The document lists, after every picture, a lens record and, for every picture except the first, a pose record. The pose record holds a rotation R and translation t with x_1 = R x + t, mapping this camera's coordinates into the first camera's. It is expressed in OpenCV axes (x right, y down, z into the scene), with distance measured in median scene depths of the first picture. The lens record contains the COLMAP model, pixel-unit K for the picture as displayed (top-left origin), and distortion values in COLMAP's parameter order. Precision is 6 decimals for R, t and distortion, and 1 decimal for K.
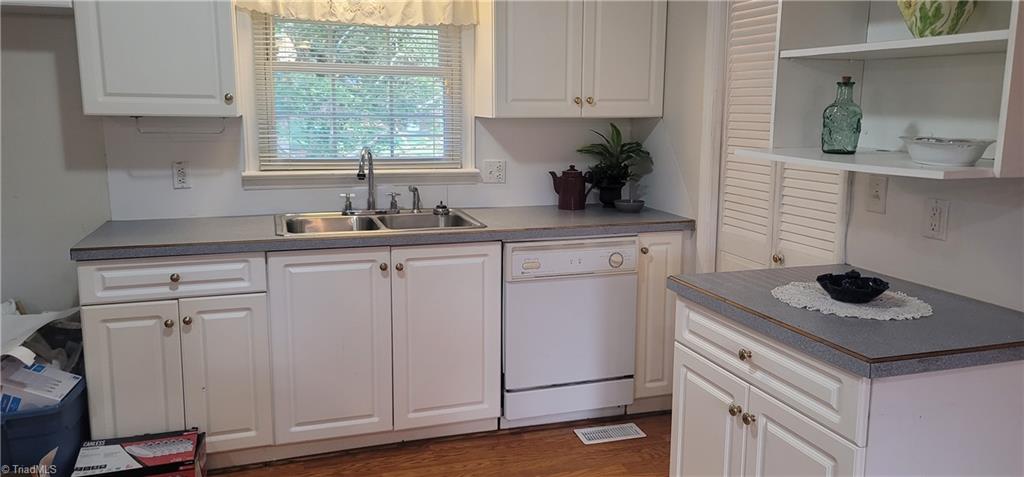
lens RADIAL K [[751.3, 0, 520.3], [0, 751.3, 233.4], [0, 0, 1]] dist [0.057826, -0.010059]
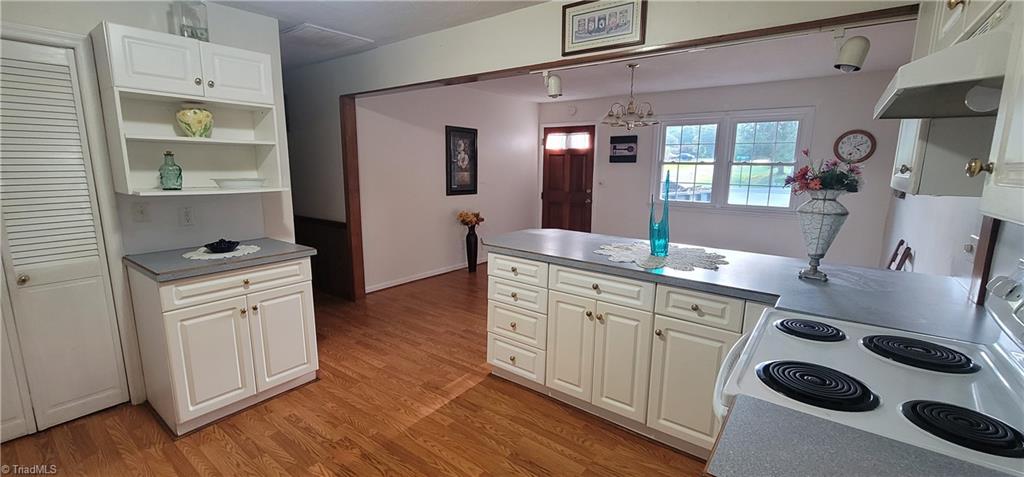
lens RADIAL K [[417.1, 0, 507.9], [0, 417.1, 237.3], [0, 0, 1]] dist [-0.007028, 0.000903]
pose [[-0.560013, -0.154428, 0.813964, -0.718911], [0.127900, 0.954582, 0.269102, -0.124117], [-0.818552, 0.254806, -0.514826, 0.651053]]
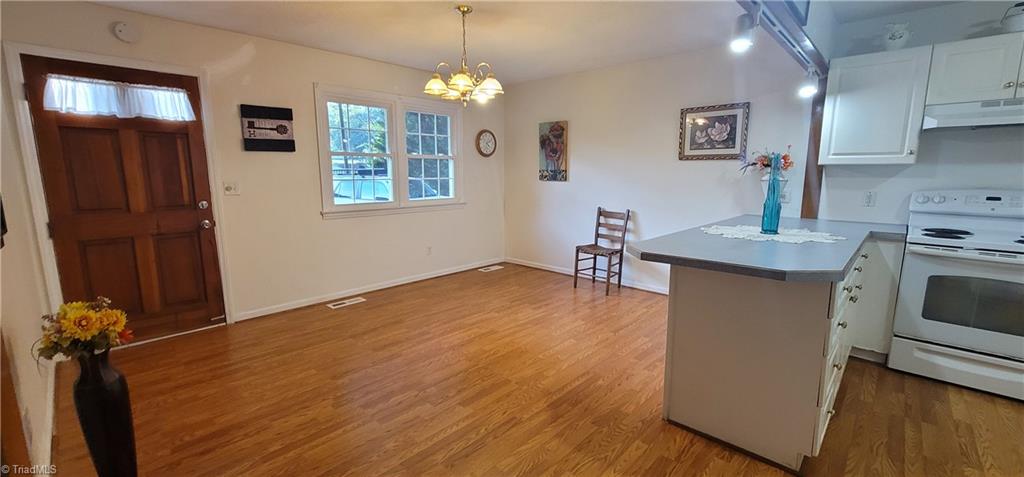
lens RADIAL K [[417.1, 0, 506.7], [0, 417.1, 237.3], [0, 0, 1]] dist [-0.007028, 0.000903]
pose [[-0.882833, 0.067488, -0.464813, 0.697450], [-0.085984, 0.949677, 0.301198, -0.038216], [0.461749, 0.305874, -0.832604, 0.465145]]
